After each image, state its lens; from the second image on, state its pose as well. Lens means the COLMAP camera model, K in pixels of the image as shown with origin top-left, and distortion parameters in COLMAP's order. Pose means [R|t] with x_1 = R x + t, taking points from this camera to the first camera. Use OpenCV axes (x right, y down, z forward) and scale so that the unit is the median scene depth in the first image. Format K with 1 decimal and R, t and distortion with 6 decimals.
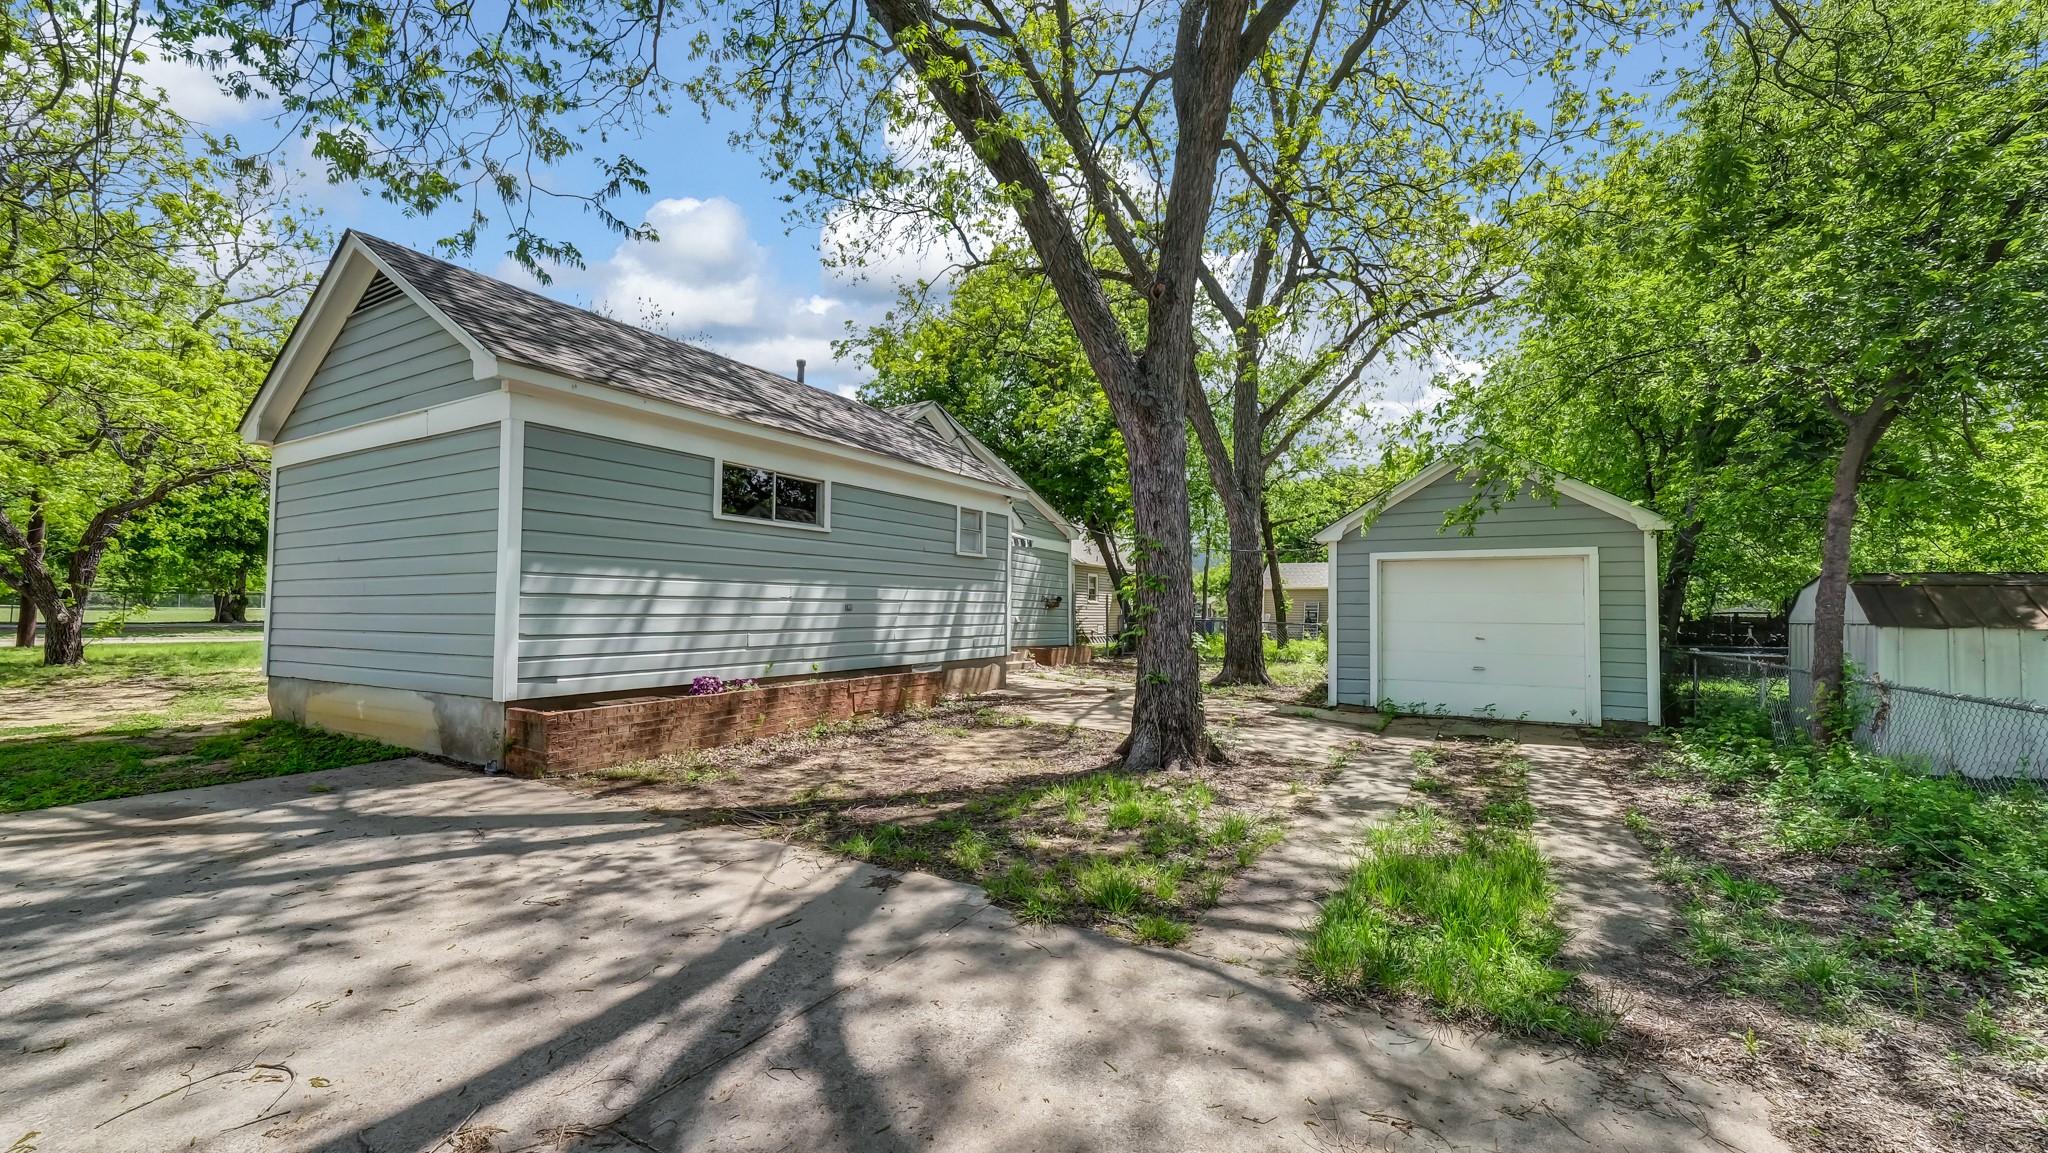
lens RADIAL K [[813.0, 0, 1026.9], [0, 813.0, 578.7], [0, 0, 1]] dist [0.000095, 0.000246]
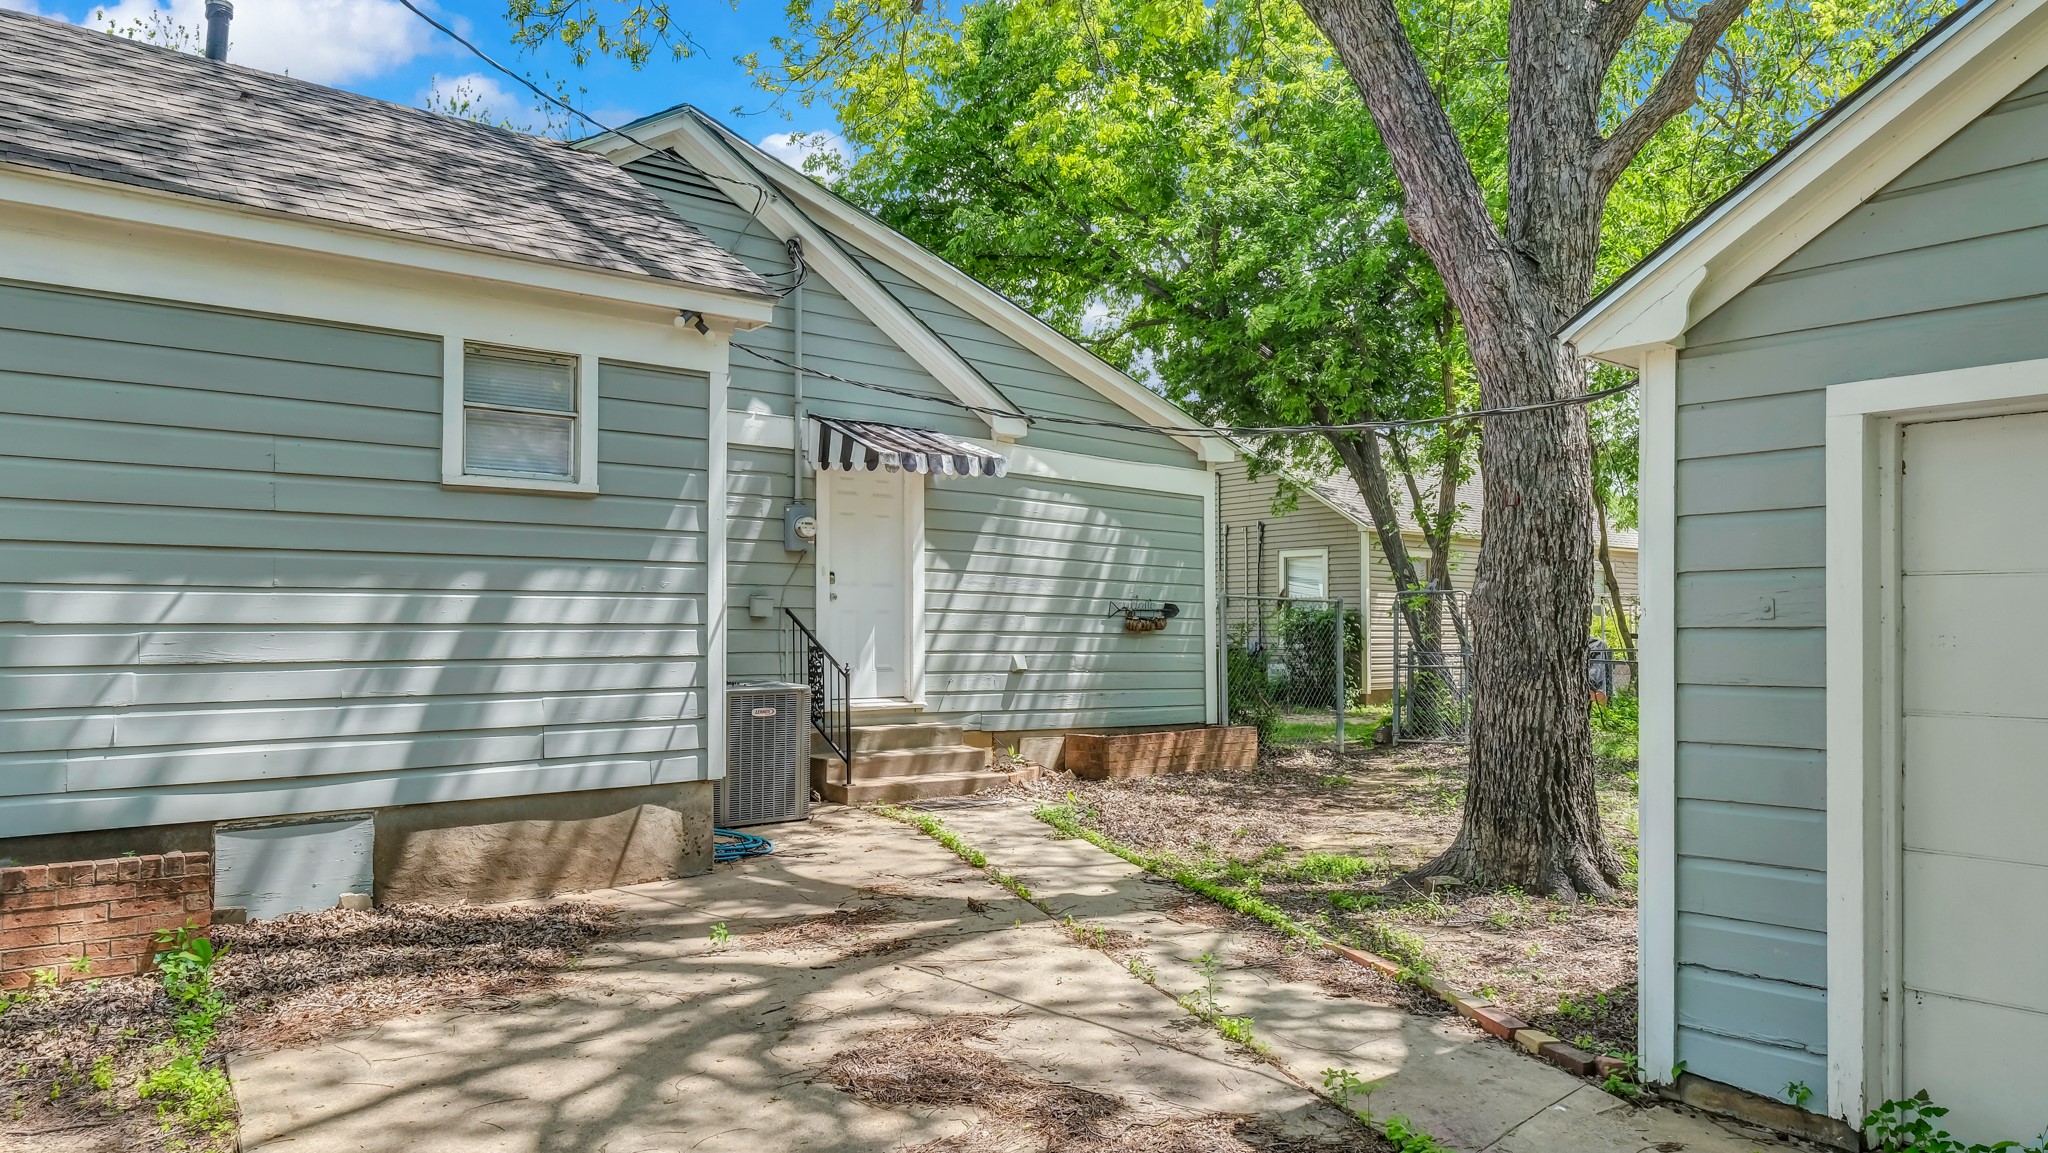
lens RADIAL K [[1365.5, 0, 1016.1], [0, 1365.5, 588.7], [0, 0, 1]] dist [0.030076, 0.001160]
pose [[0.944195, -0.013425, -0.329113, 0.311958], [0.016664, 0.999836, 0.007023, 0.013026], [0.328965, -0.012115, 0.944264, 0.538852]]
